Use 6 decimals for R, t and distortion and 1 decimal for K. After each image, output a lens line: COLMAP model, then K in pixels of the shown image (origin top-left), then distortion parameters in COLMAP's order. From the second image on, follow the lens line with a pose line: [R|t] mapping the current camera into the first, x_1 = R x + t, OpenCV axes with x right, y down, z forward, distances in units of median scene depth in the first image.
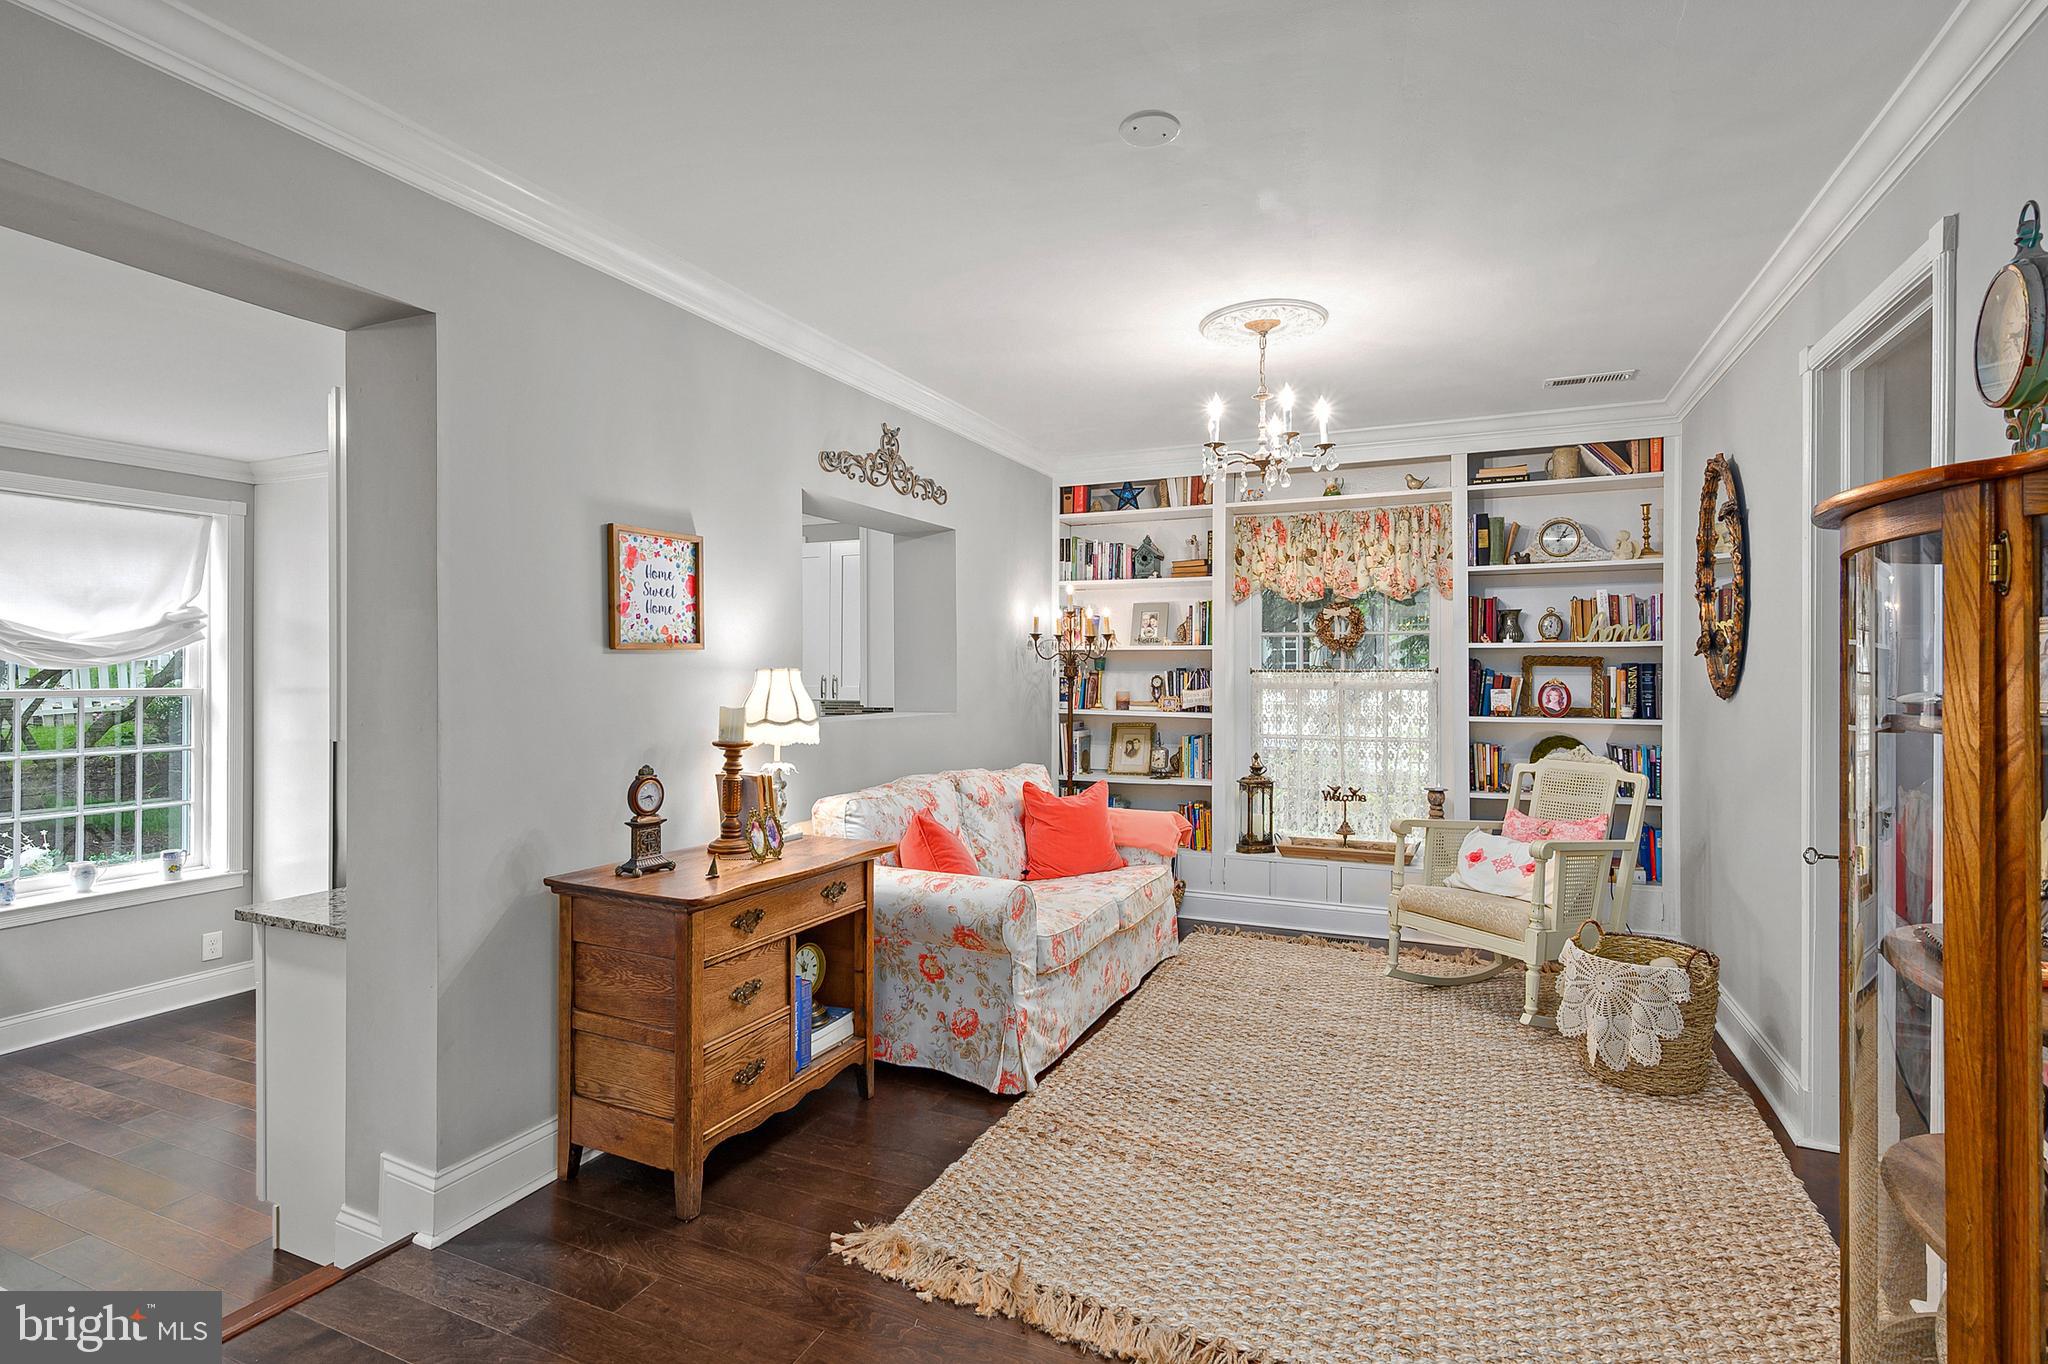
lens RADIAL K [[991.0, 0, 1016.5], [0, 991.0, 675.0], [0, 0, 1]] dist [0.000581, -0.000176]
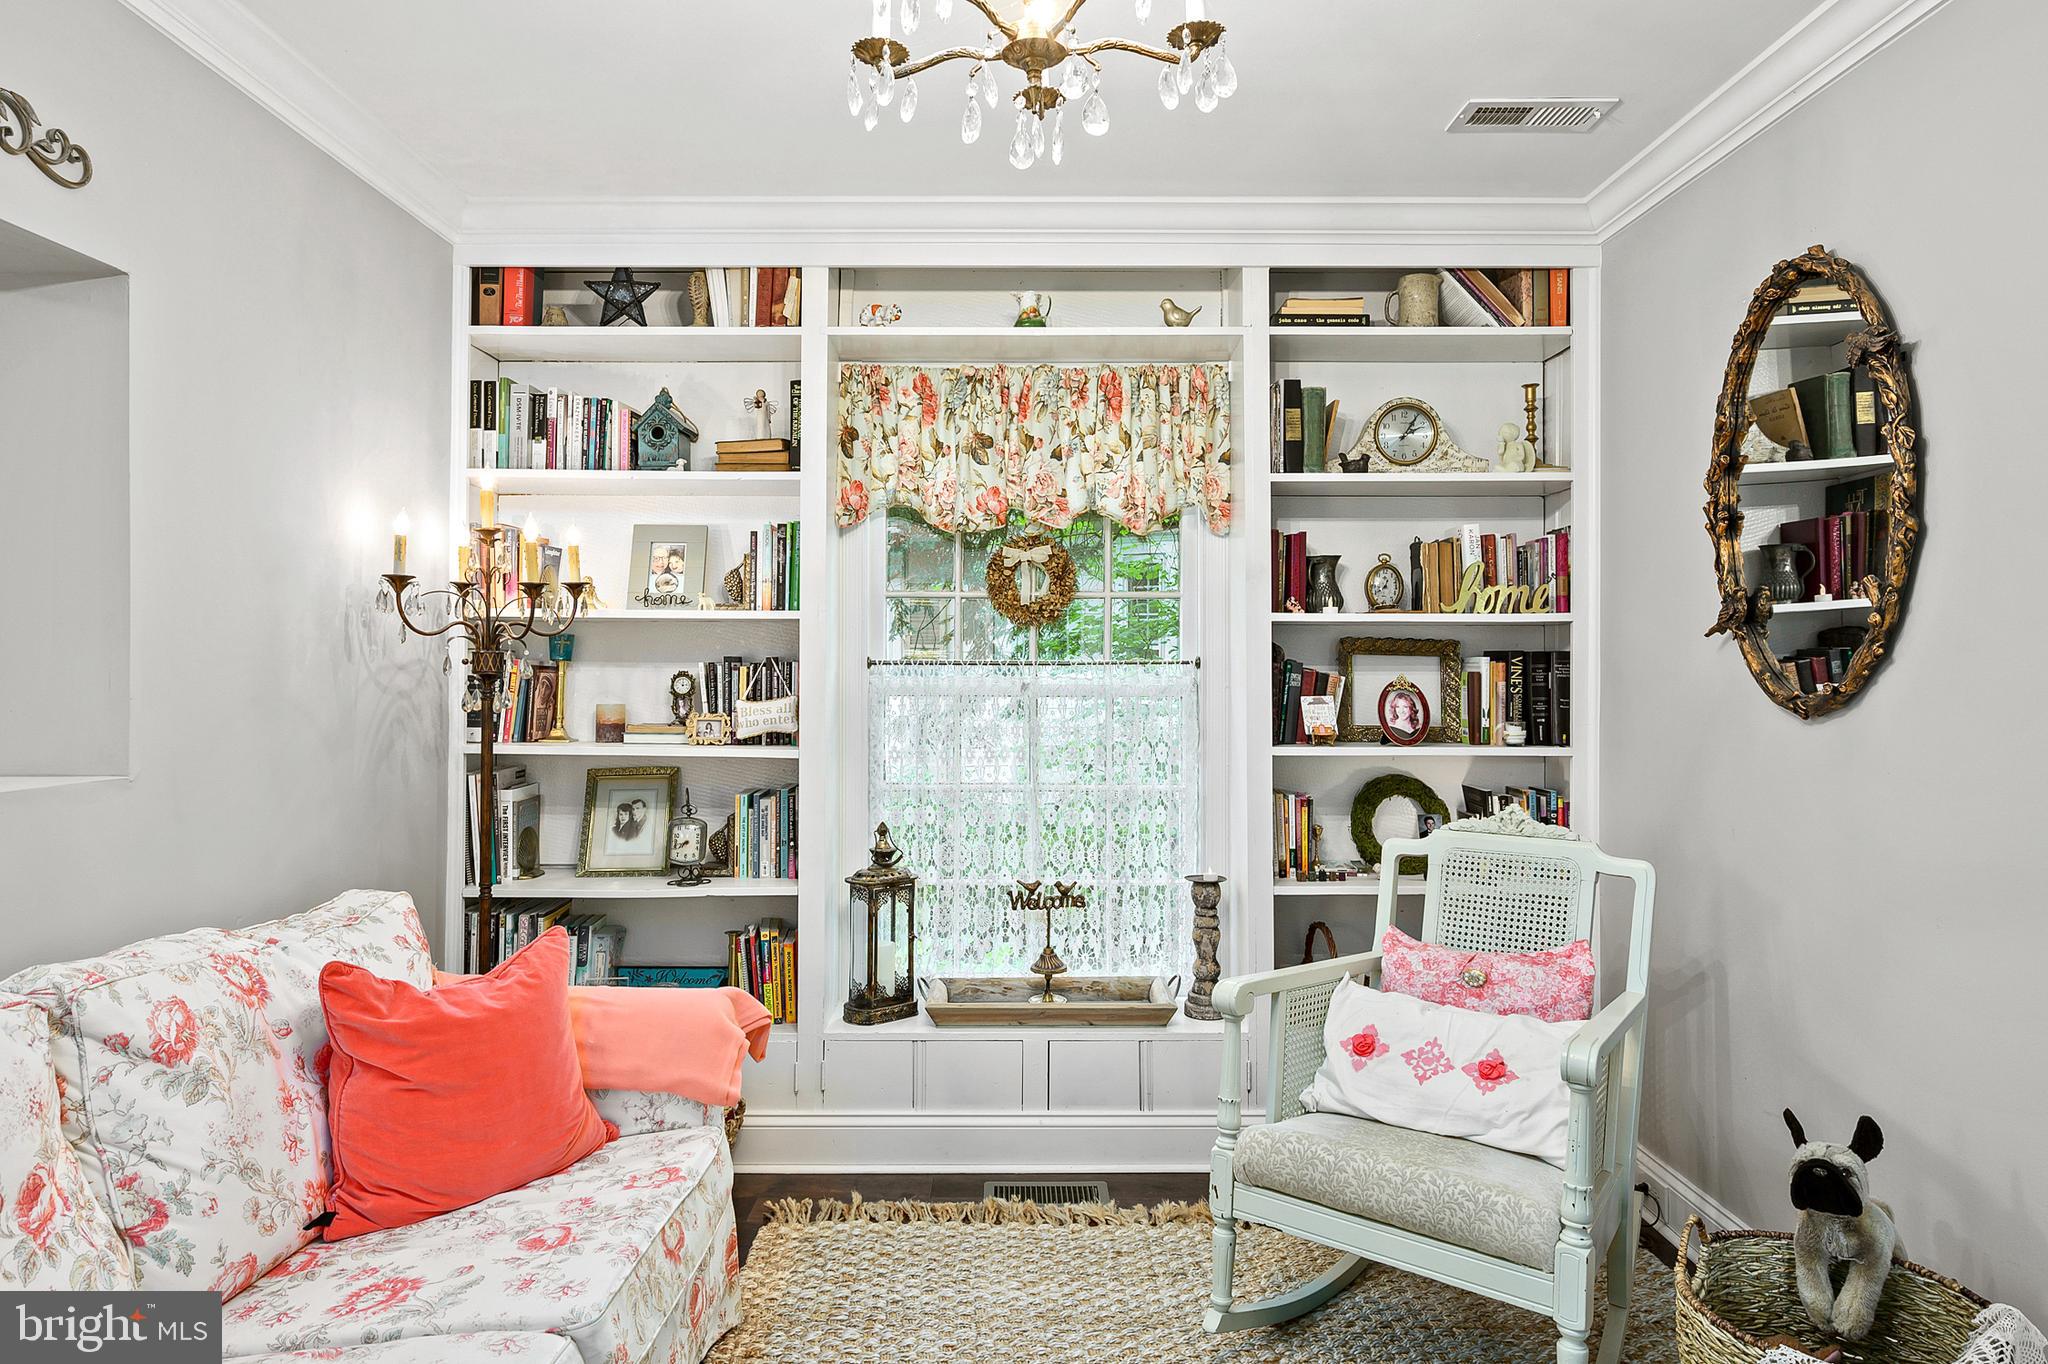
lens RADIAL K [[1199.9, 0, 1013.9], [0, 1199.9, 650.9], [0, 0, 1]] dist [-0.001818, 0.000919]
pose [[0.909808, 0.006146, 0.414983, 0.046404], [0.000001, 0.999890, -0.014811, -0.001074], [-0.415029, 0.013475, 0.909708, 0.411477]]
